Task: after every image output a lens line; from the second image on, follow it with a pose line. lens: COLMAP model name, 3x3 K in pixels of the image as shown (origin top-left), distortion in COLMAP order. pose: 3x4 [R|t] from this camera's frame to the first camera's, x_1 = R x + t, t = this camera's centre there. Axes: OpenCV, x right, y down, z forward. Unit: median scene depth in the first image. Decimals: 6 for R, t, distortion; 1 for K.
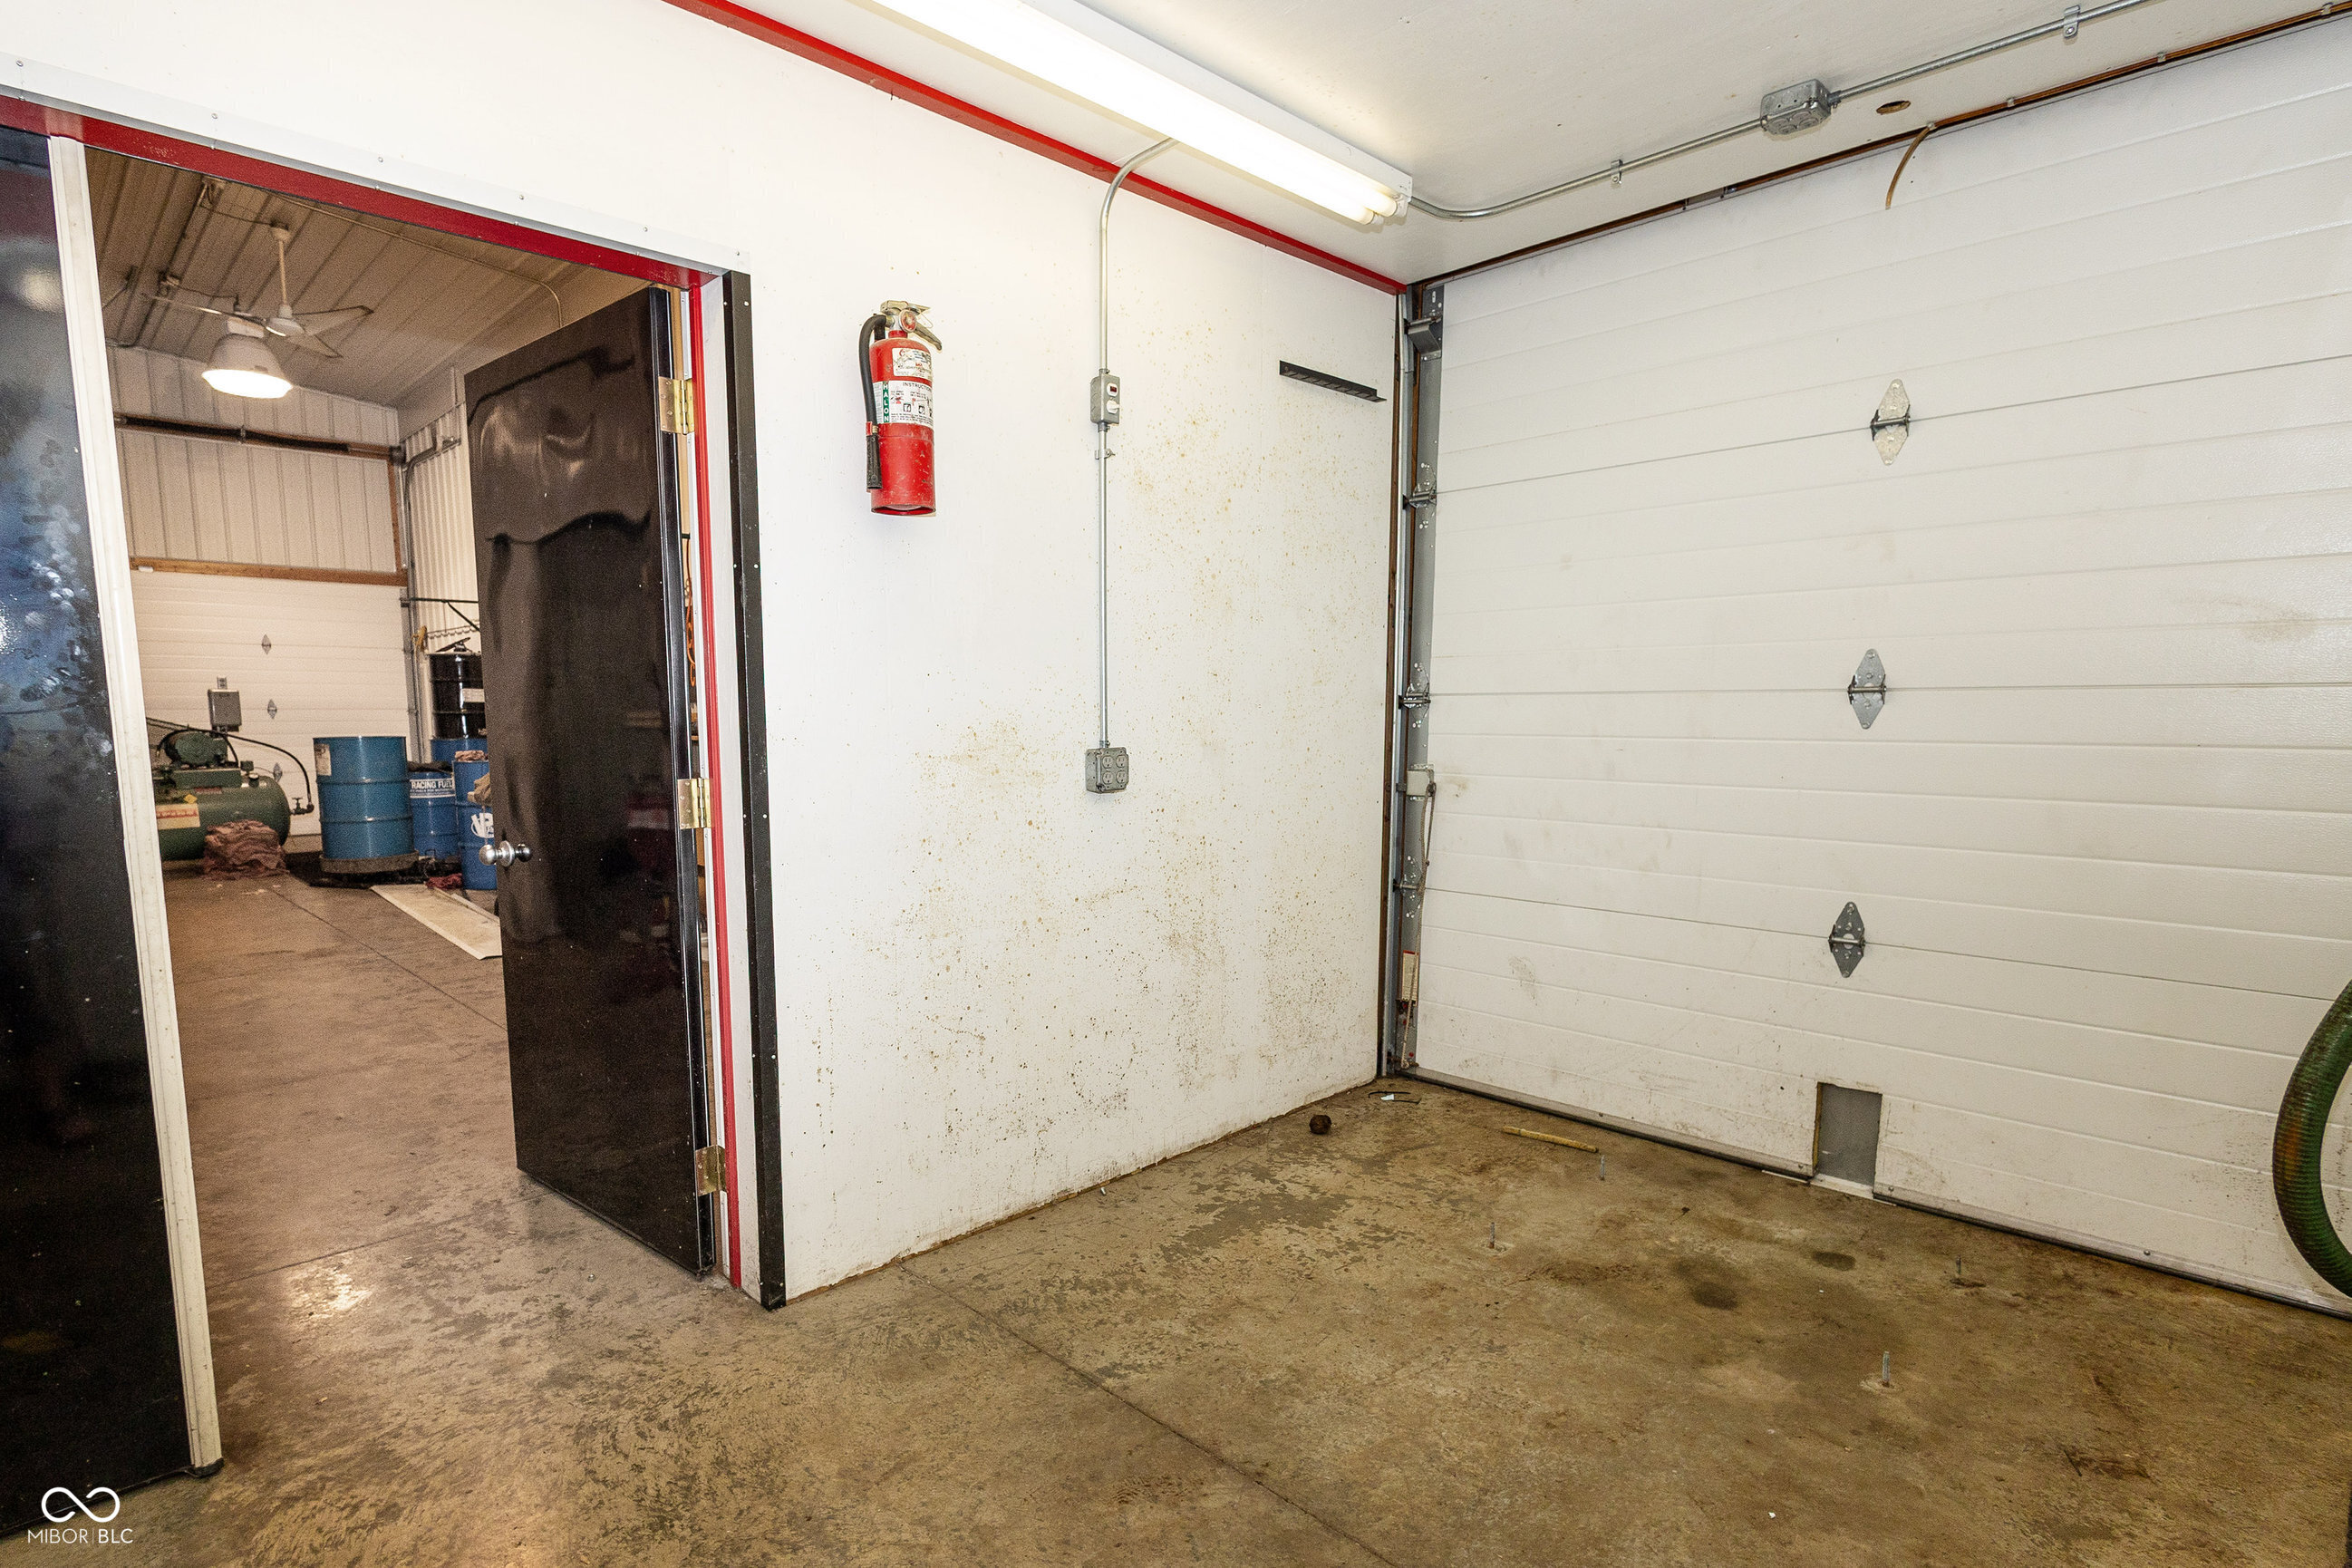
lens RADIAL K [[1180.3, 0, 1070.4], [0, 1180.3, 858.9], [0, 0, 1]] dist [0.007651, 0.000429]
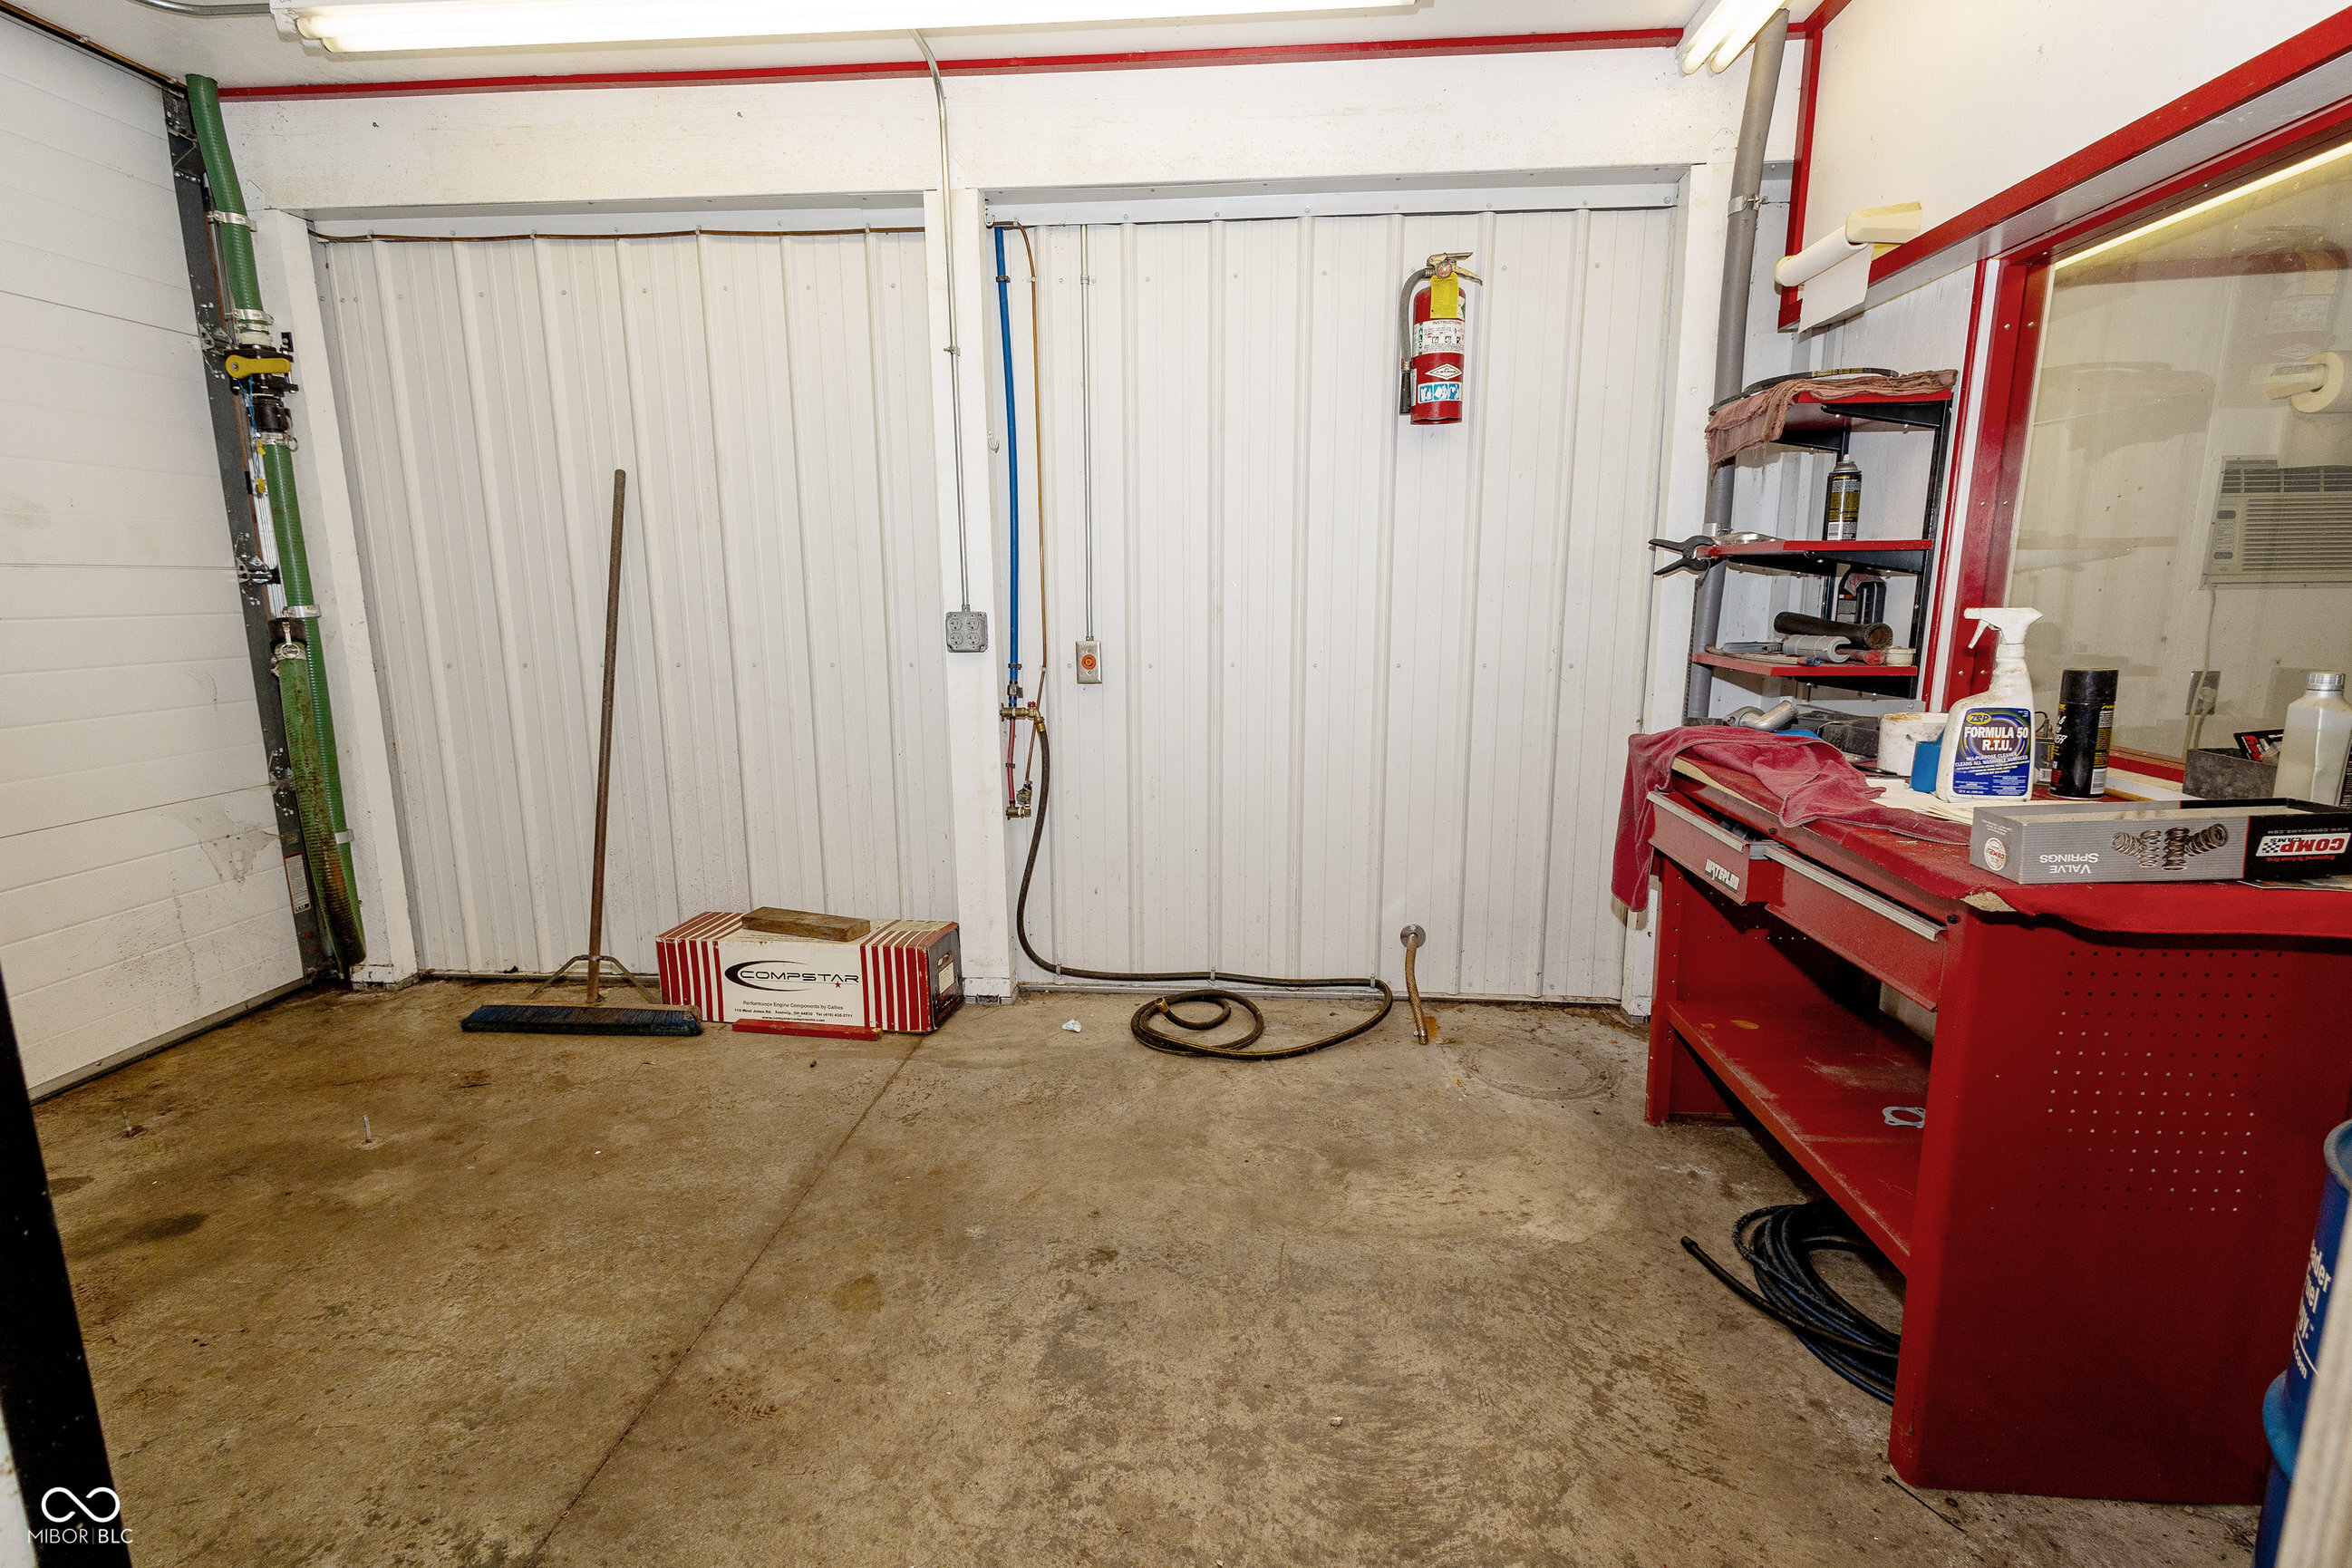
lens RADIAL K [[1079.6, 0, 1176.0], [0, 1079.6, 784.0], [0, 0, 1]] dist [0.008279, -0.000156]
pose [[-0.679619, -0.123123, 0.723159, -0.524282], [0.104749, 0.959423, 0.261792, -0.093059], [-0.726048, 0.253669, -0.639145, 0.842617]]
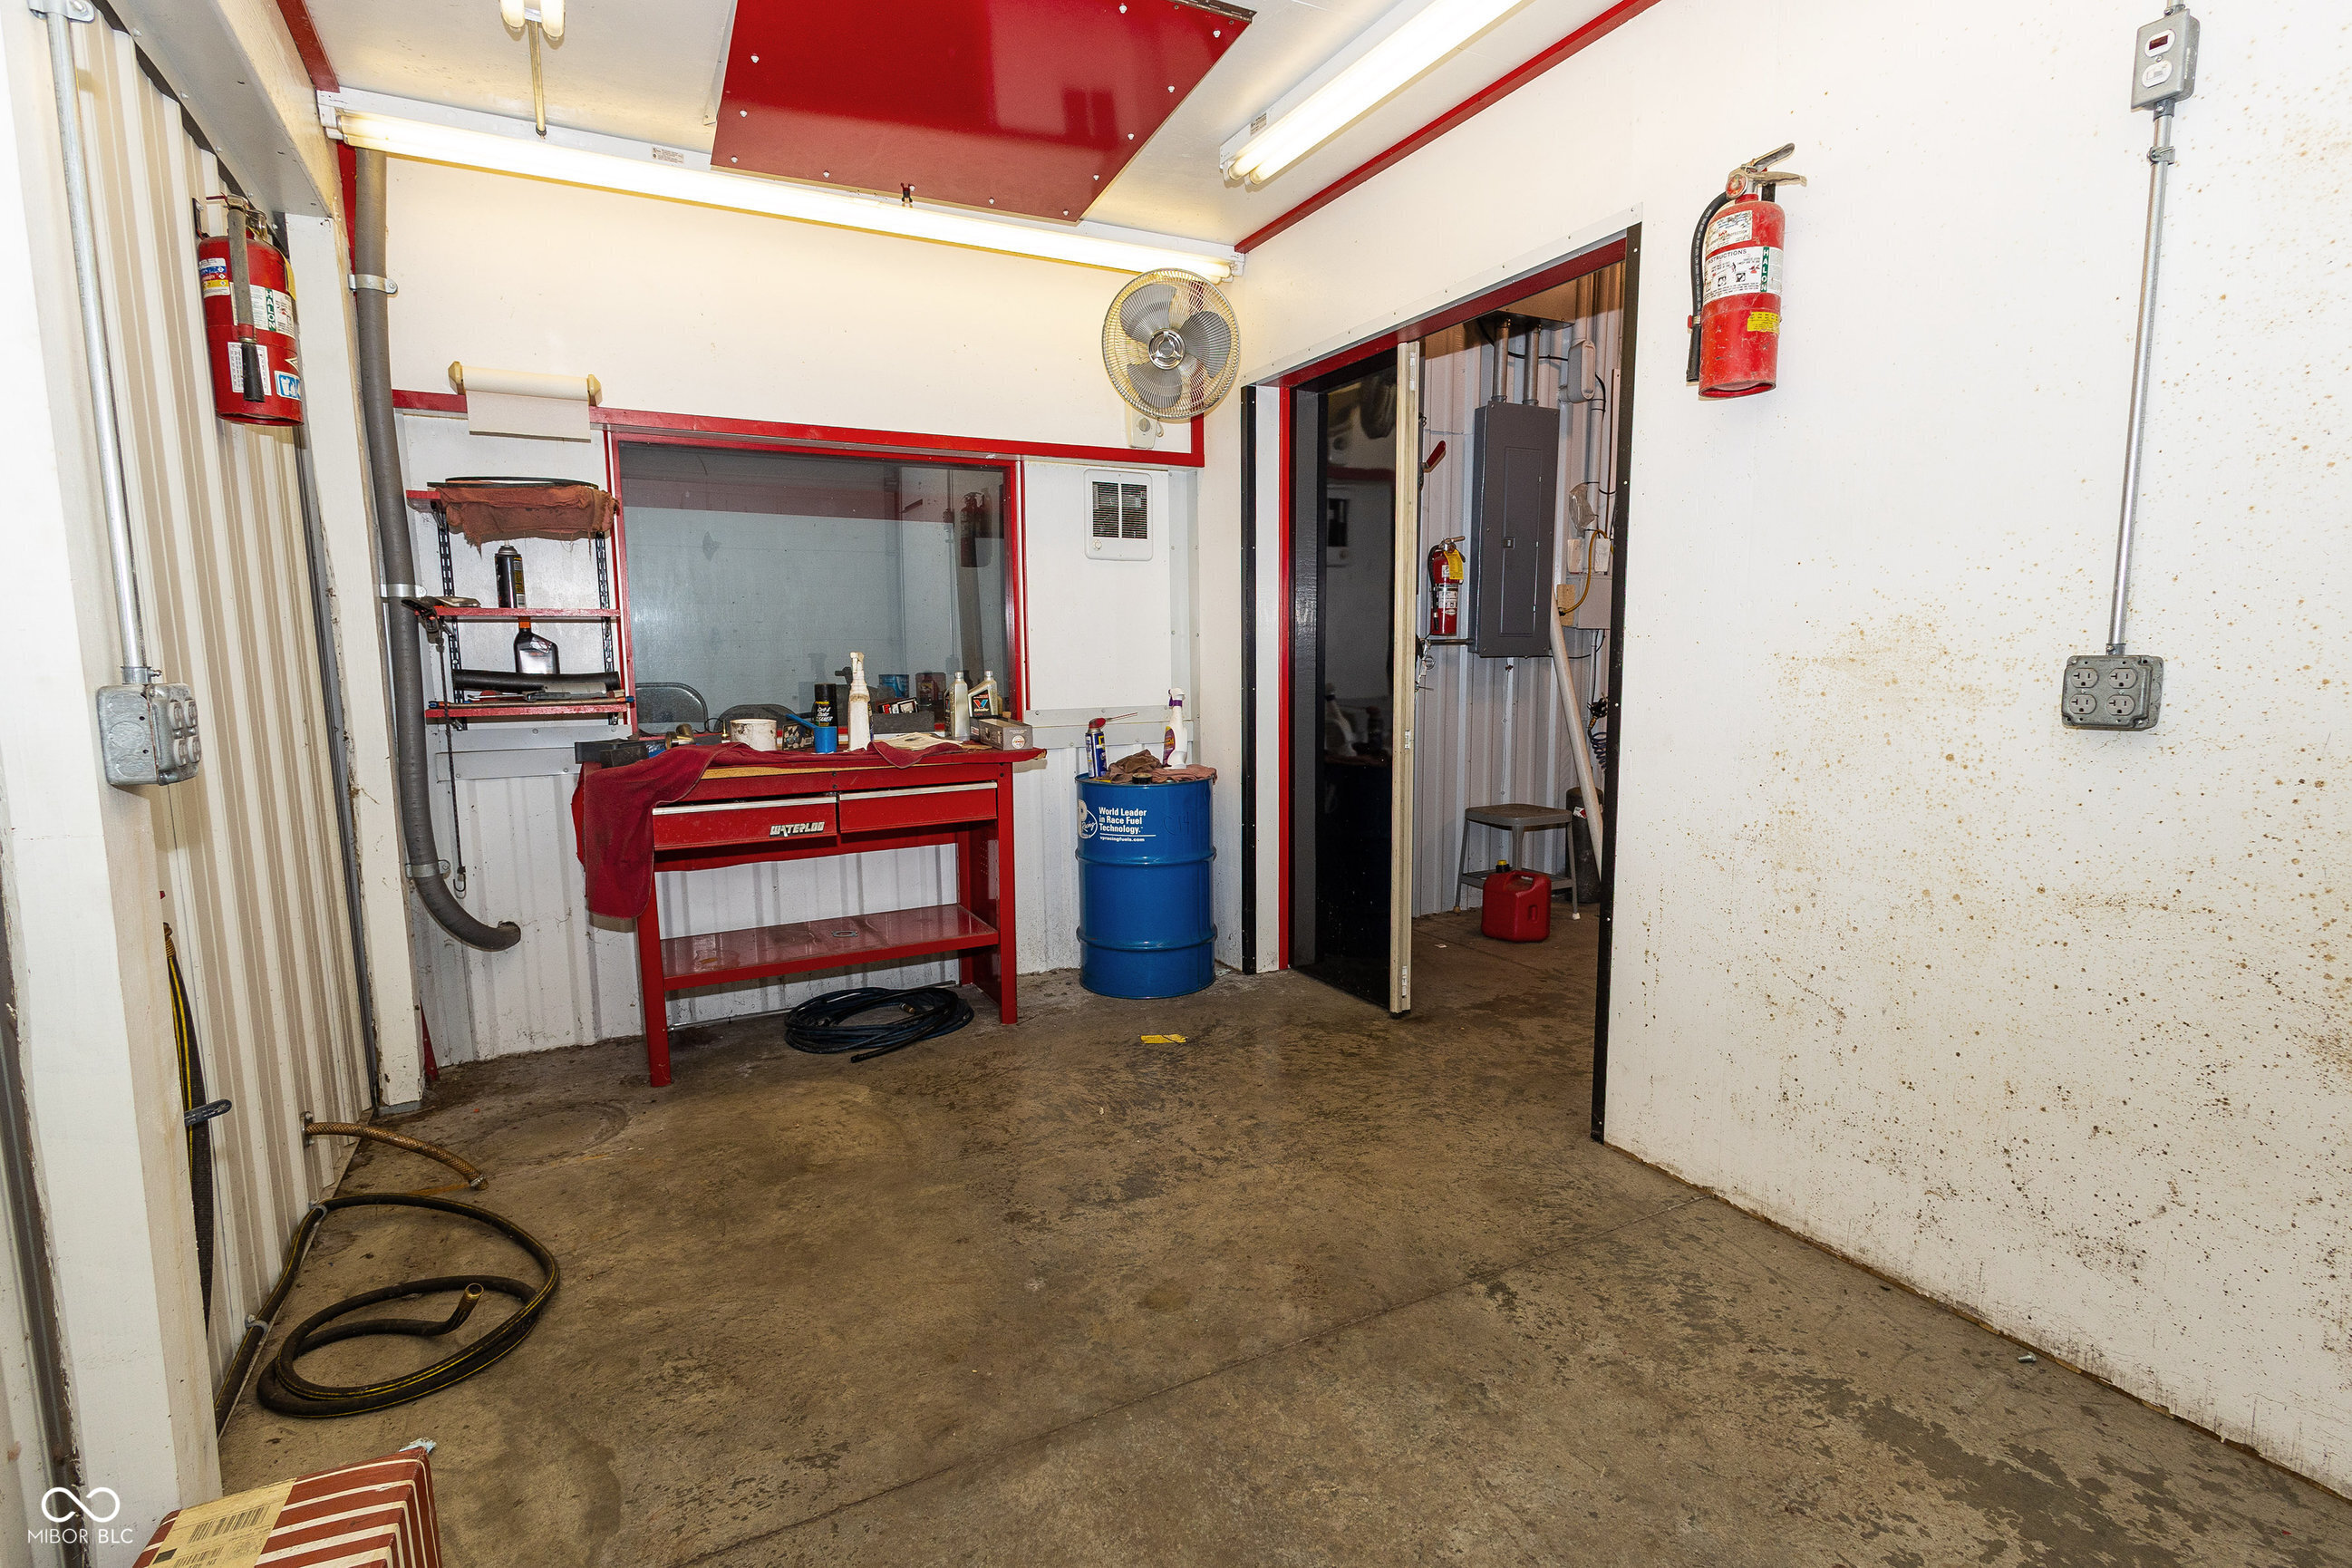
lens RADIAL K [[1130.1, 0, 1176.0], [0, 1130.1, 784.0], [0, 0, 1]] dist [0.002139, -0.000212]
pose [[-0.251611, 0.124457, -0.959793, 0.792147], [-0.110648, 0.981496, 0.156277, -0.074504], [0.961483, 0.145520, -0.233185, 0.760362]]
